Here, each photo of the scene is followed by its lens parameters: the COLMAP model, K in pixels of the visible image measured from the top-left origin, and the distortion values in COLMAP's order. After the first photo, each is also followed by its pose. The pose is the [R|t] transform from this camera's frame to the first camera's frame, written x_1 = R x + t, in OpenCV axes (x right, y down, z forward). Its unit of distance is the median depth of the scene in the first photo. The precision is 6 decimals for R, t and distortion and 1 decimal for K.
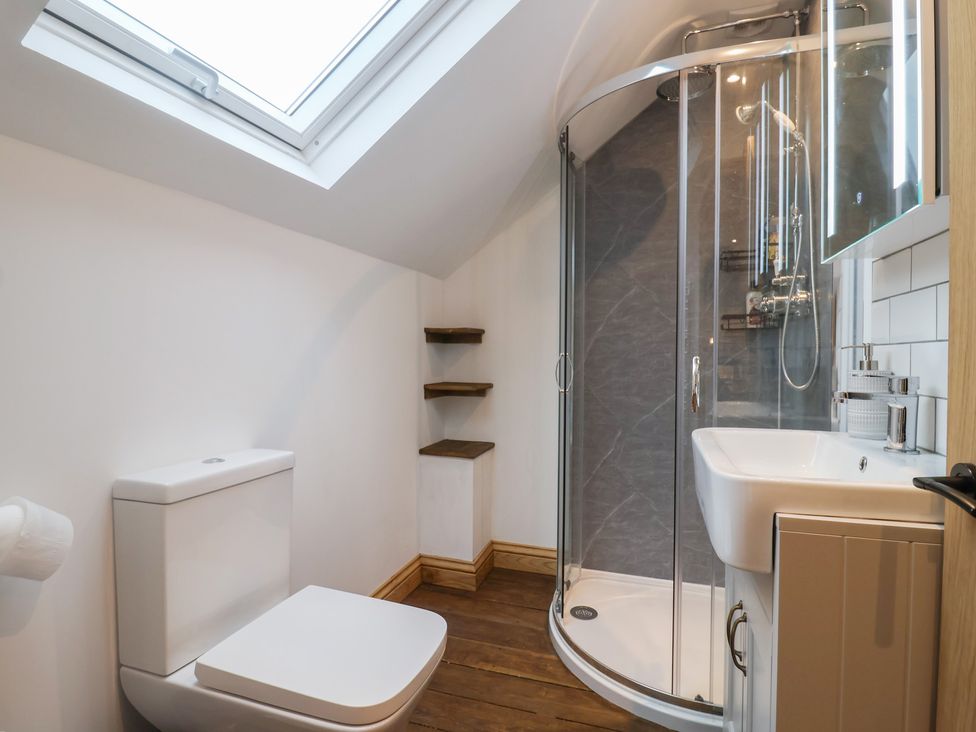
lens RADIAL K [[513.7, 0, 488.0], [0, 513.7, 366.0], [0, 0, 1]] dist [-0.000034, -0.000182]
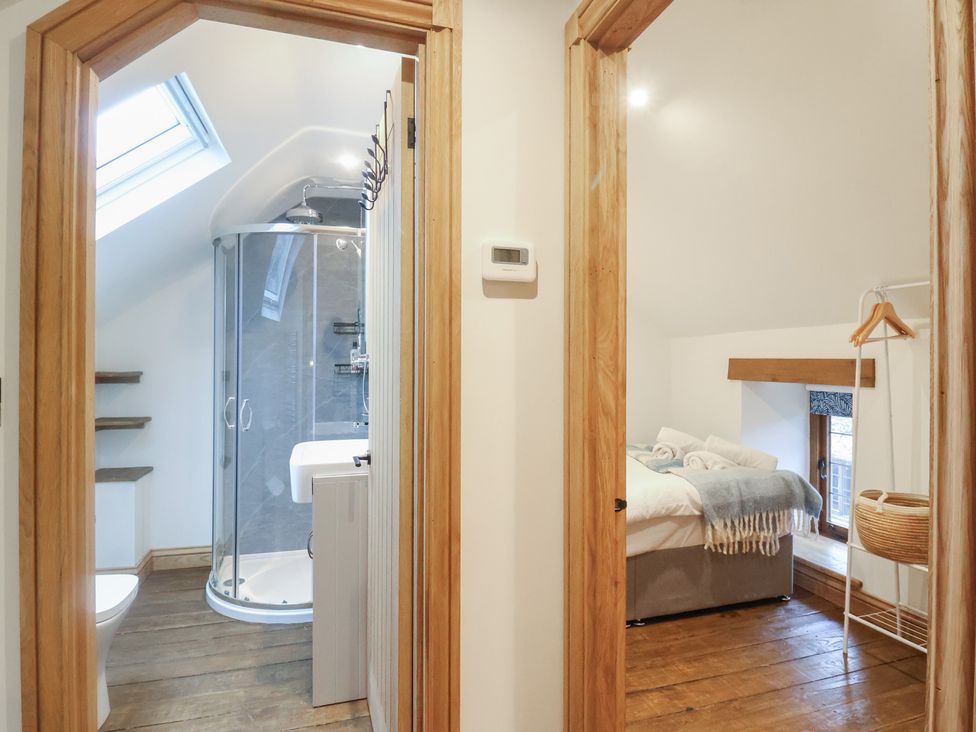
lens RADIAL K [[540.4, 0, 488.0], [0, 540.4, 366.0], [0, 0, 1]] dist [0.015919, -0.023806]
pose [[0.820371, -0.000502, 0.571832, -0.074559], [0.009482, 0.999874, -0.012725, -0.065728], [-0.571753, 0.015861, 0.820272, -0.519765]]
